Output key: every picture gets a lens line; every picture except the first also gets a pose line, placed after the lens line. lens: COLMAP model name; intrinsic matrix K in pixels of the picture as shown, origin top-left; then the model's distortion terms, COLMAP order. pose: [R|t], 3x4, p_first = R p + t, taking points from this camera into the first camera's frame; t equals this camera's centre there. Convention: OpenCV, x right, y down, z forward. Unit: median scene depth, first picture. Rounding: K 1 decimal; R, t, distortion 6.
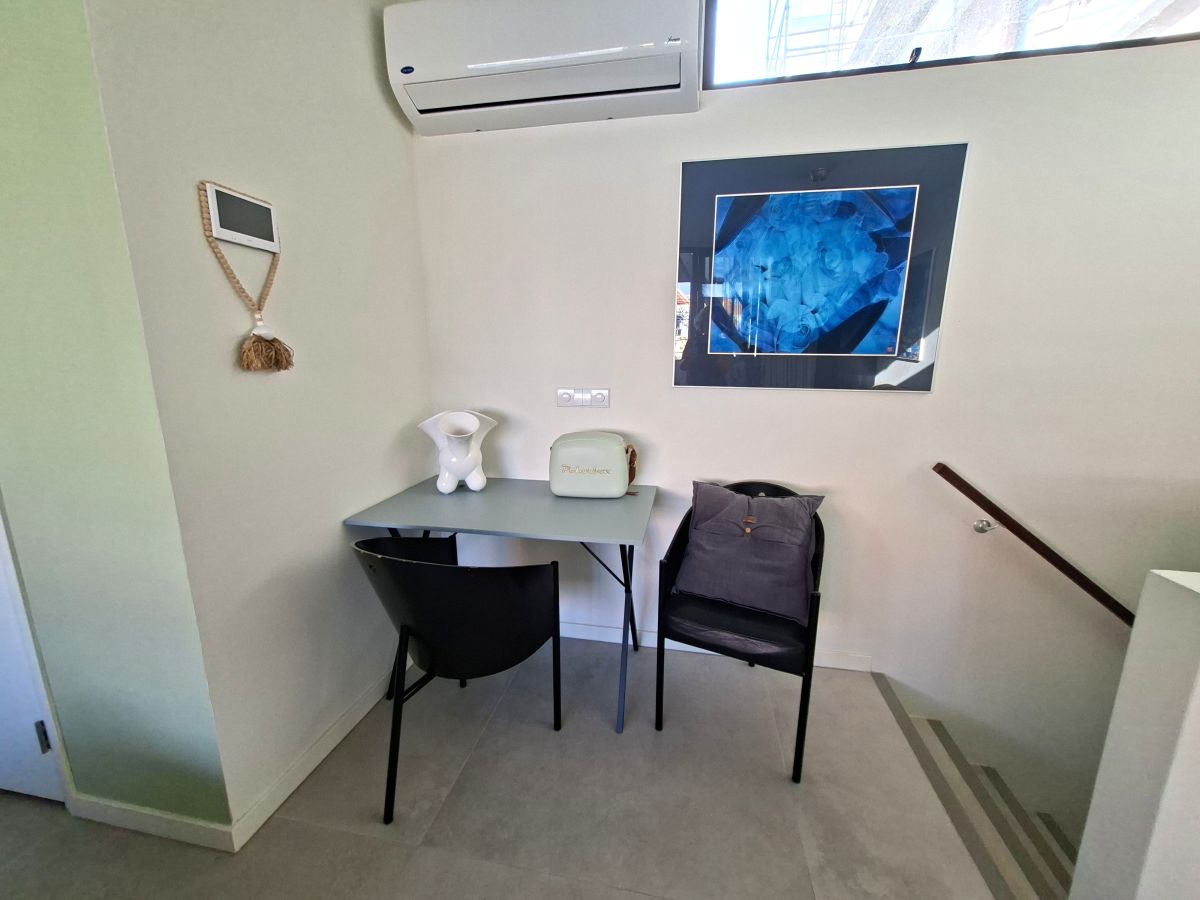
lens RADIAL K [[470.4, 0, 598.5], [0, 470.4, 445.9], [0, 0, 1]] dist [-0.006054, 0.001199]
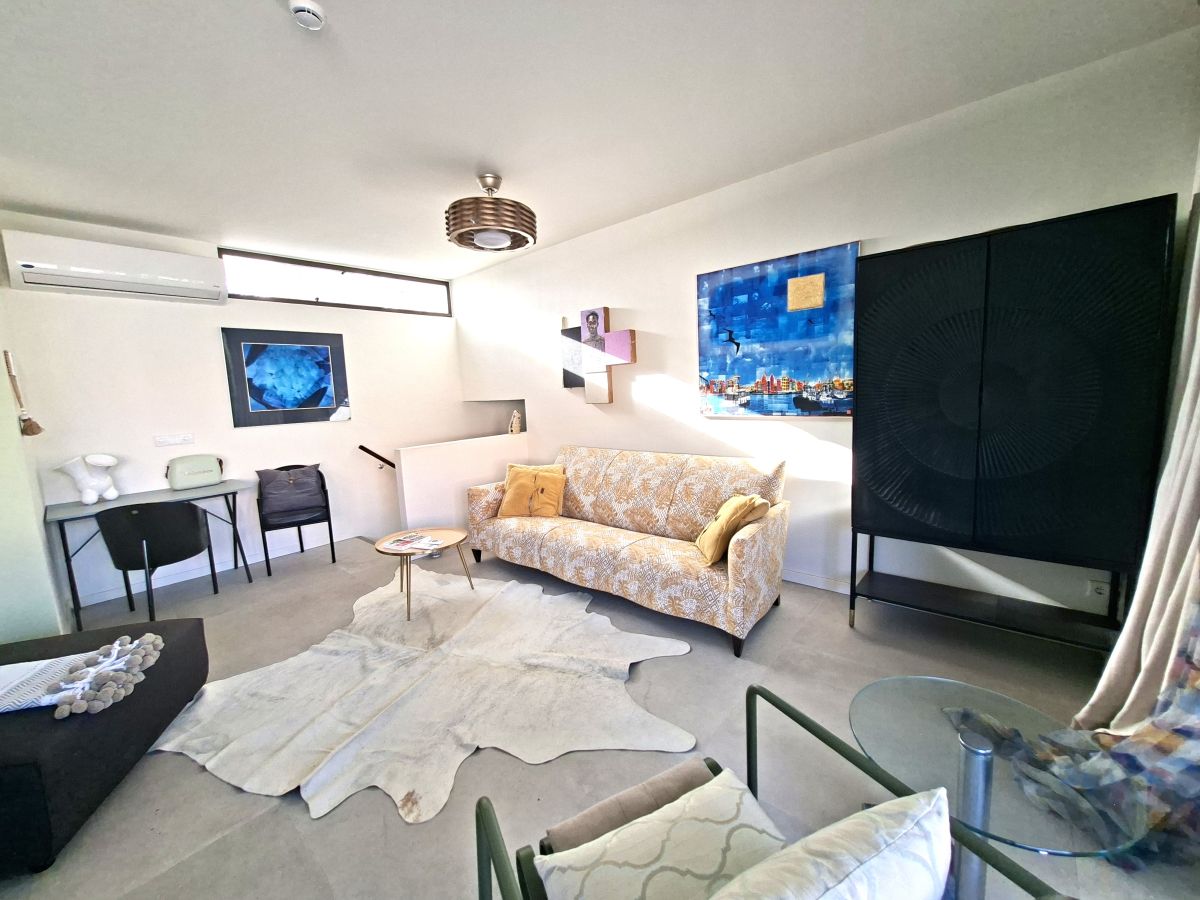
lens RADIAL K [[470.4, 0, 598.5], [0, 470.4, 445.9], [0, 0, 1]] dist [-0.006054, 0.001199]
pose [[0.497208, -0.132534, 0.857449, -0.906986], [0.212388, 0.976789, 0.027823, 0.257276], [-0.841235, 0.168279, 0.513816, -1.539655]]
